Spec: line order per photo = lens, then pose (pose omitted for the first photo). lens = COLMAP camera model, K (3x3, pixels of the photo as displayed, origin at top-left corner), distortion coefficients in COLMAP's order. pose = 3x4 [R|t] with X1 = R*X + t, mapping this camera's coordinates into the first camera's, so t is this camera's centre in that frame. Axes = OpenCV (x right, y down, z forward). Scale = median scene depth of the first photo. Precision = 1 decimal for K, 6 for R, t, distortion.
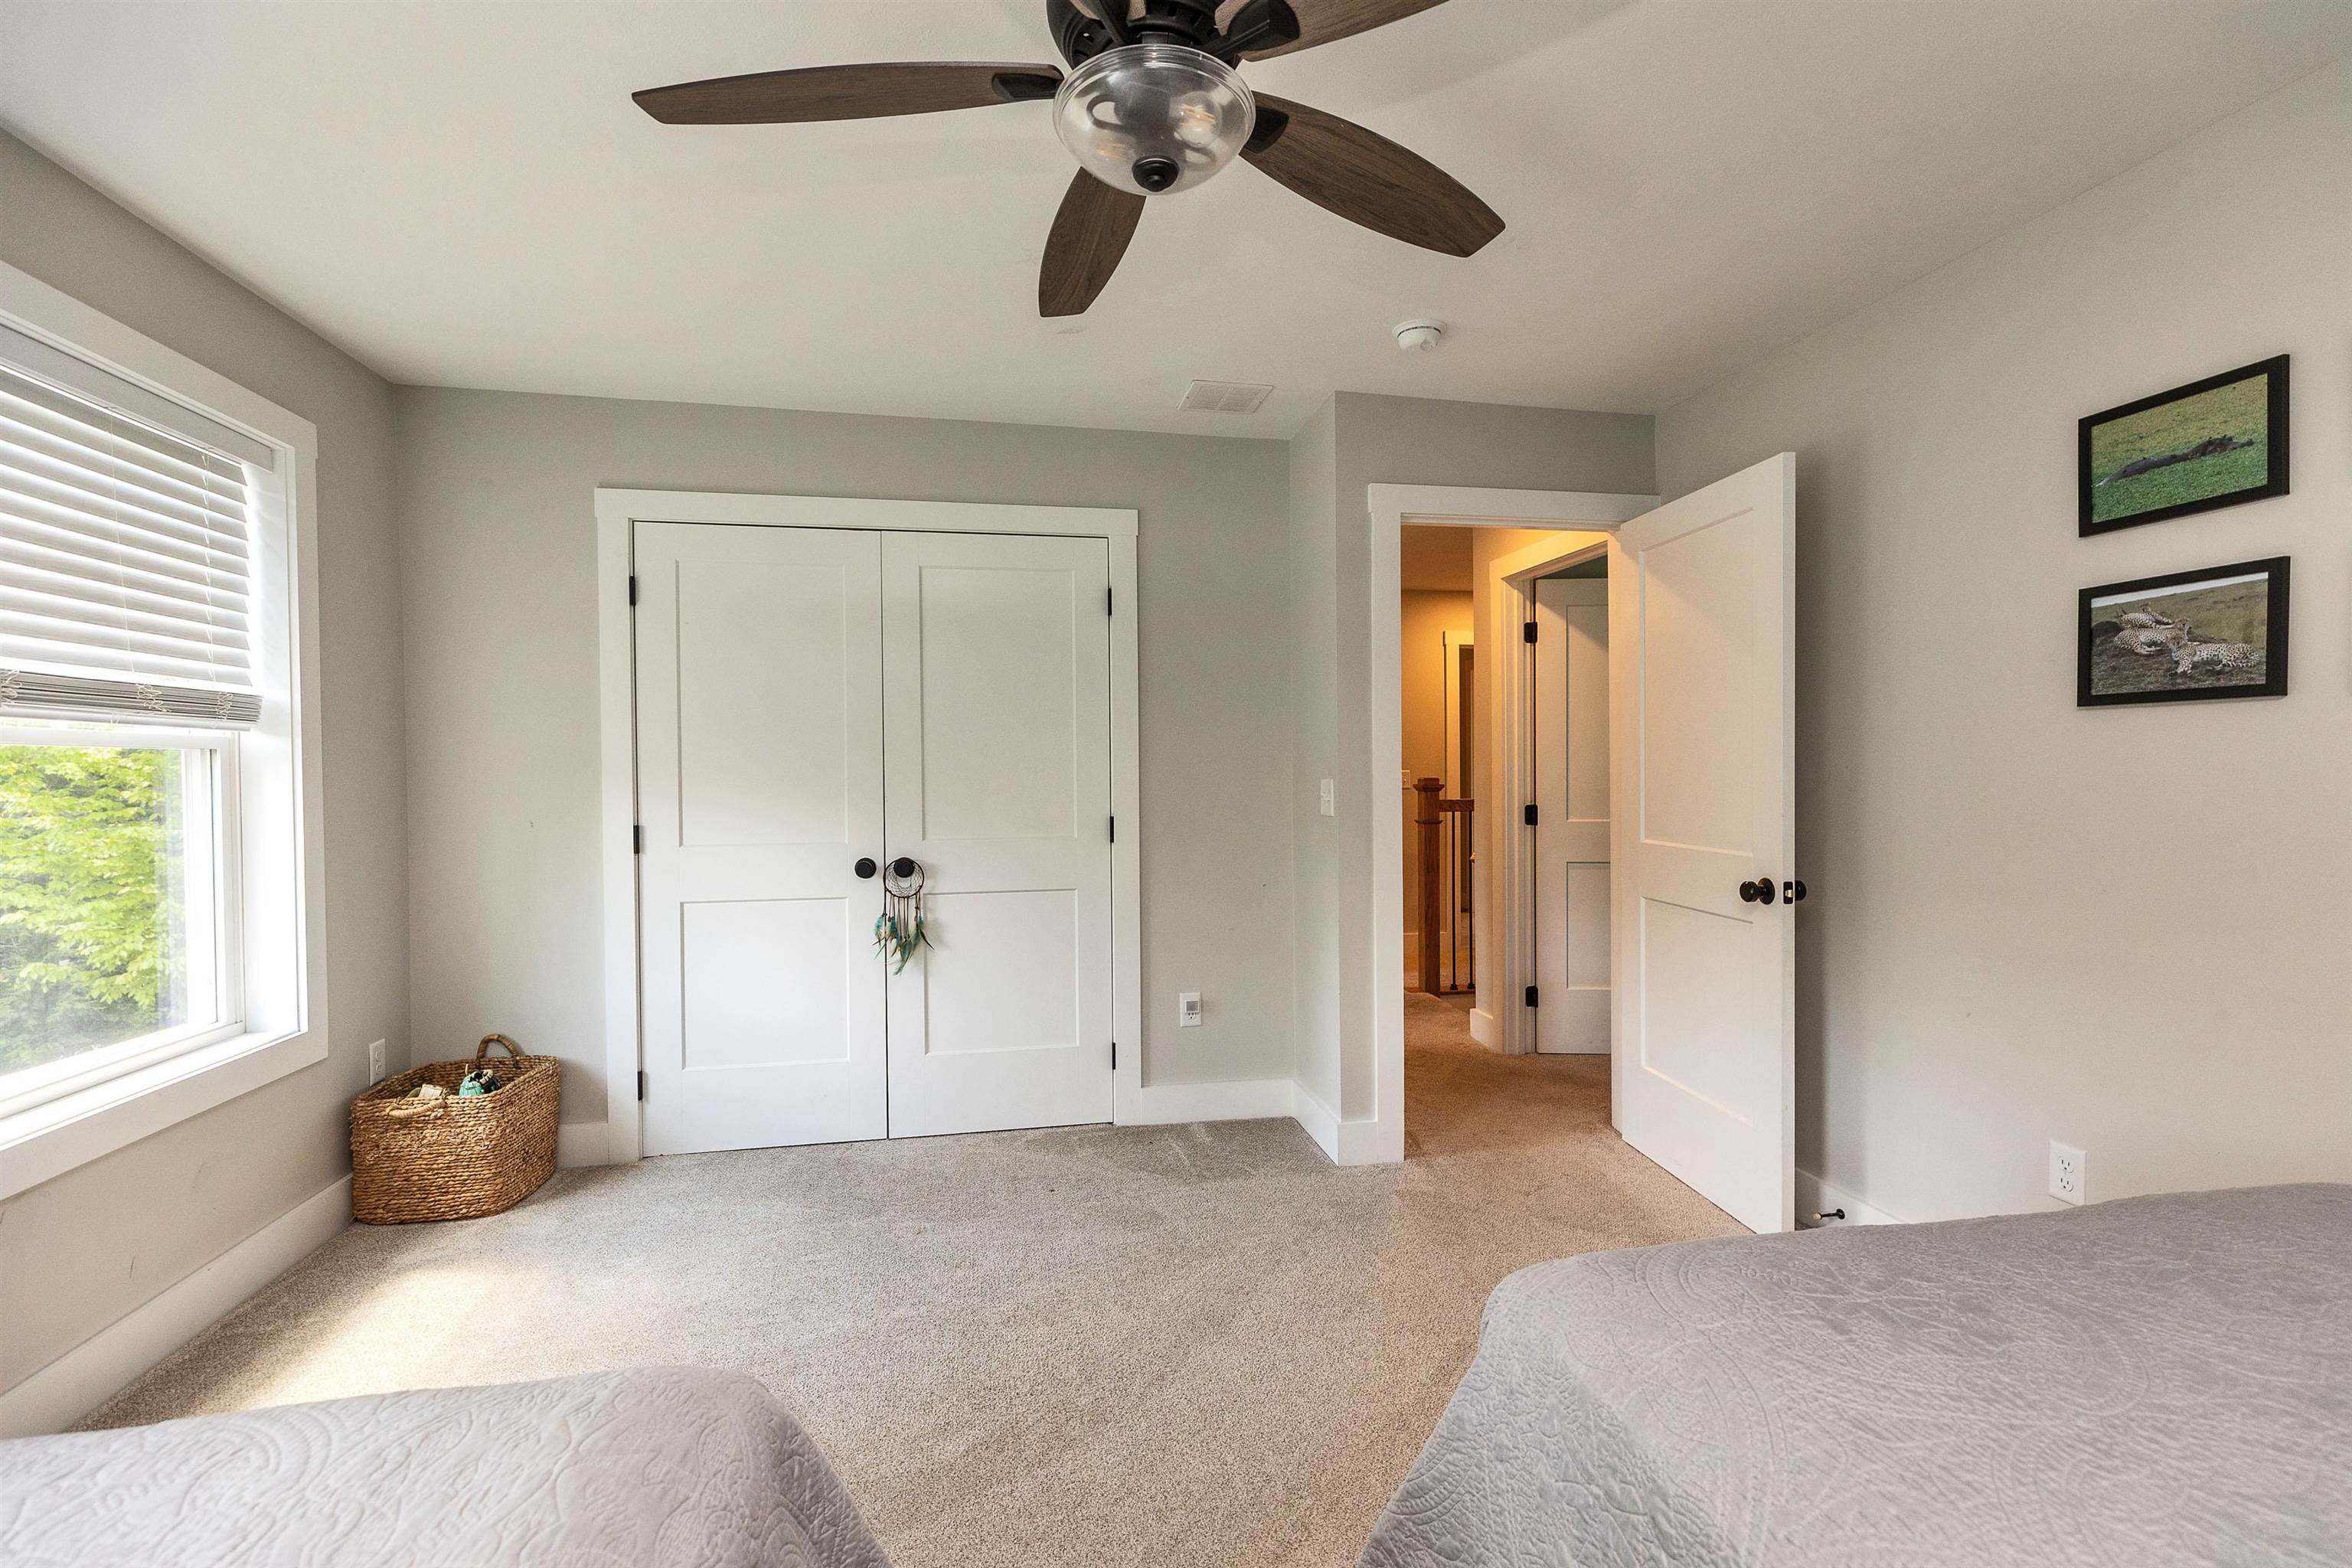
lens RADIAL K [[1058.4, 0, 1166.7], [0, 1058.4, 785.1], [0, 0, 1]] dist [0.004310, 0.000389]
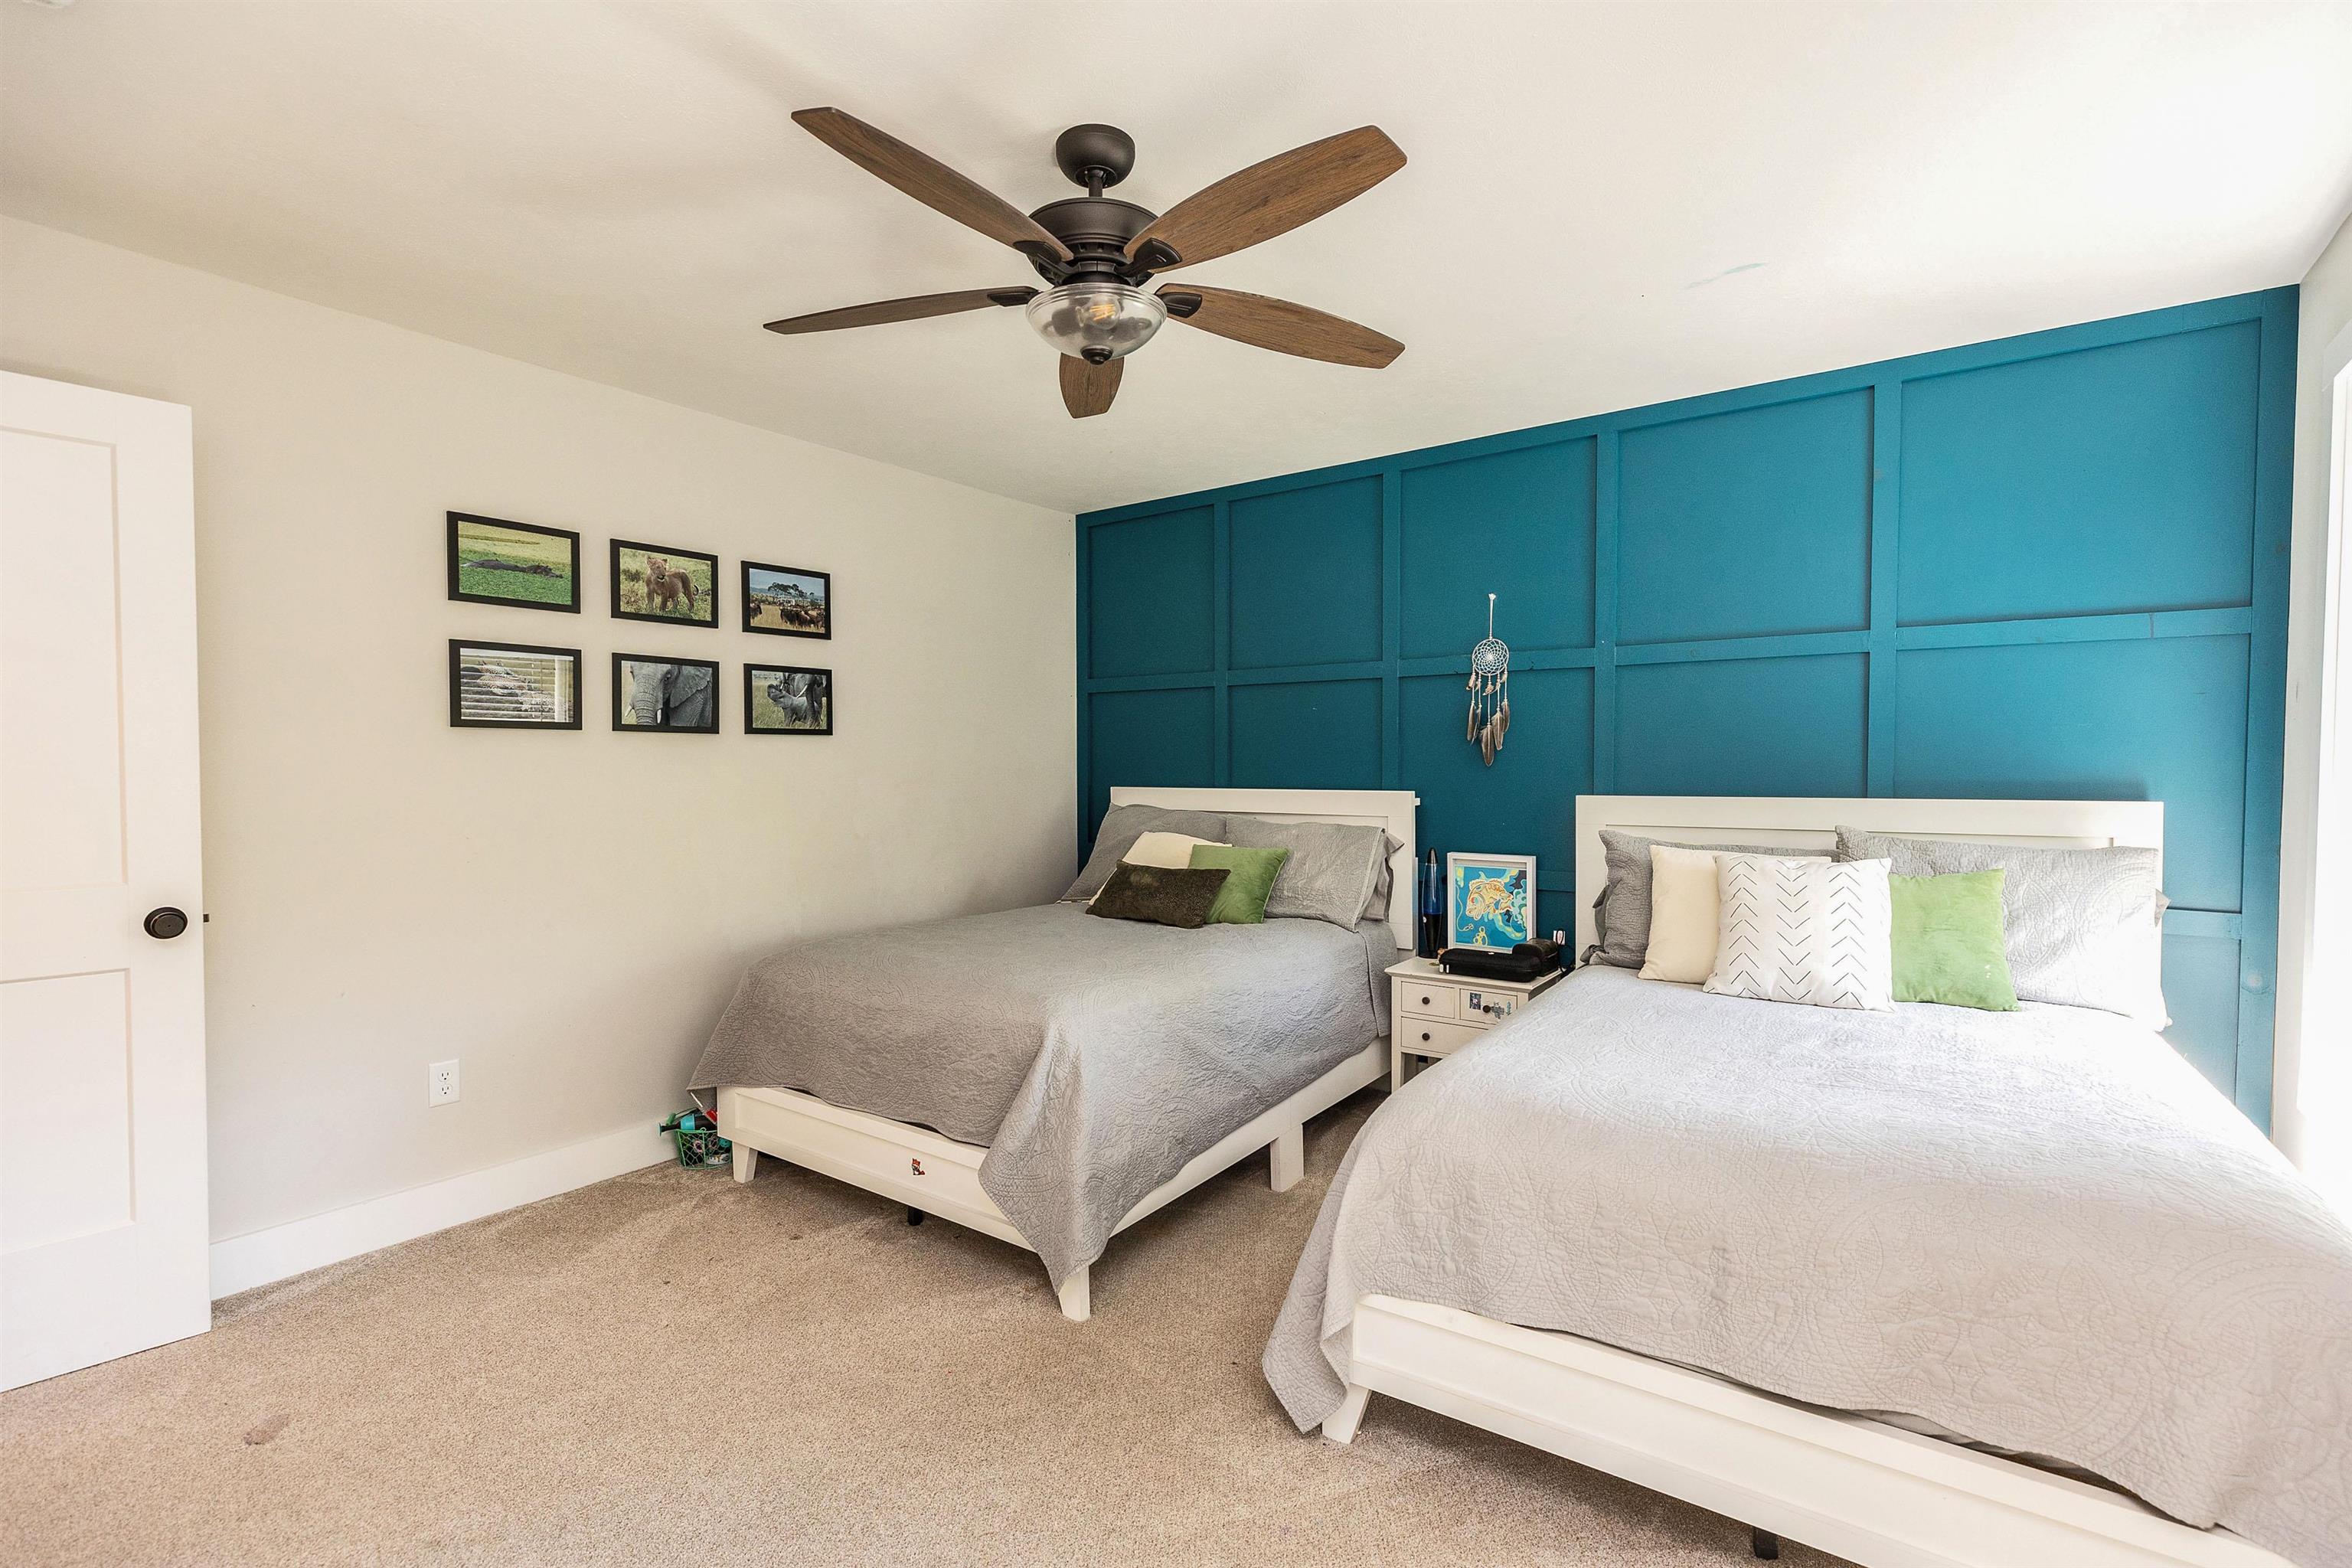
lens RADIAL K [[1065.5, 0, 1176.0], [0, 1065.5, 784.0], [0, 0, 1]] dist [0.000928, 0.000567]
pose [[-0.682598, -0.000736, 0.730794, -0.773934], [0.023513, 0.999460, 0.022968, -0.011402], [-0.730416, 0.032861, -0.682211, 1.306303]]
